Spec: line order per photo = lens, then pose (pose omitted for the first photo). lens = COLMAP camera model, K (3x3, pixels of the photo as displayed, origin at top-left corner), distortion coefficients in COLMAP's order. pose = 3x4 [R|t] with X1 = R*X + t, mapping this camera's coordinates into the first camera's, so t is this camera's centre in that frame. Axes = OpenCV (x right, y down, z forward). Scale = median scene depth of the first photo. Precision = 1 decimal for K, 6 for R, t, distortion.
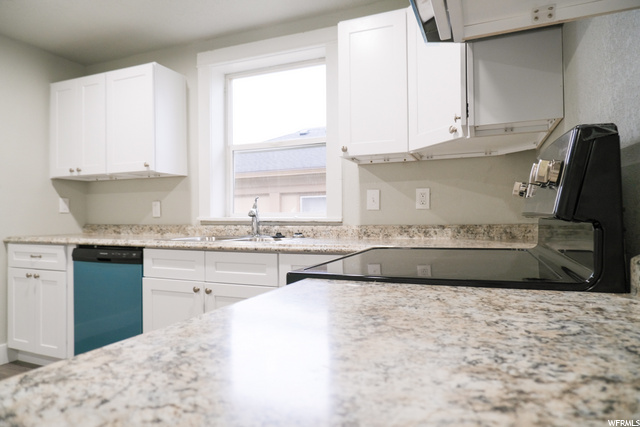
lens RADIAL K [[397.4, 0, 320.0], [0, 397.4, 213.5], [0, 0, 1]] dist [-0.022858, 0.003367]
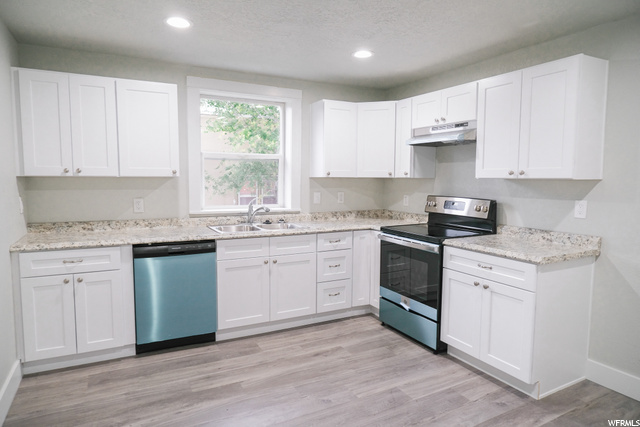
lens RADIAL K [[397.4, 0, 320.0], [0, 397.4, 213.5], [0, 0, 1]] dist [-0.022858, 0.003367]
pose [[0.638177, -0.059399, 0.767595, -1.213250], [-0.019665, 0.995436, 0.093379, -0.131571], [-0.769639, -0.074687, 0.634096, -0.121437]]
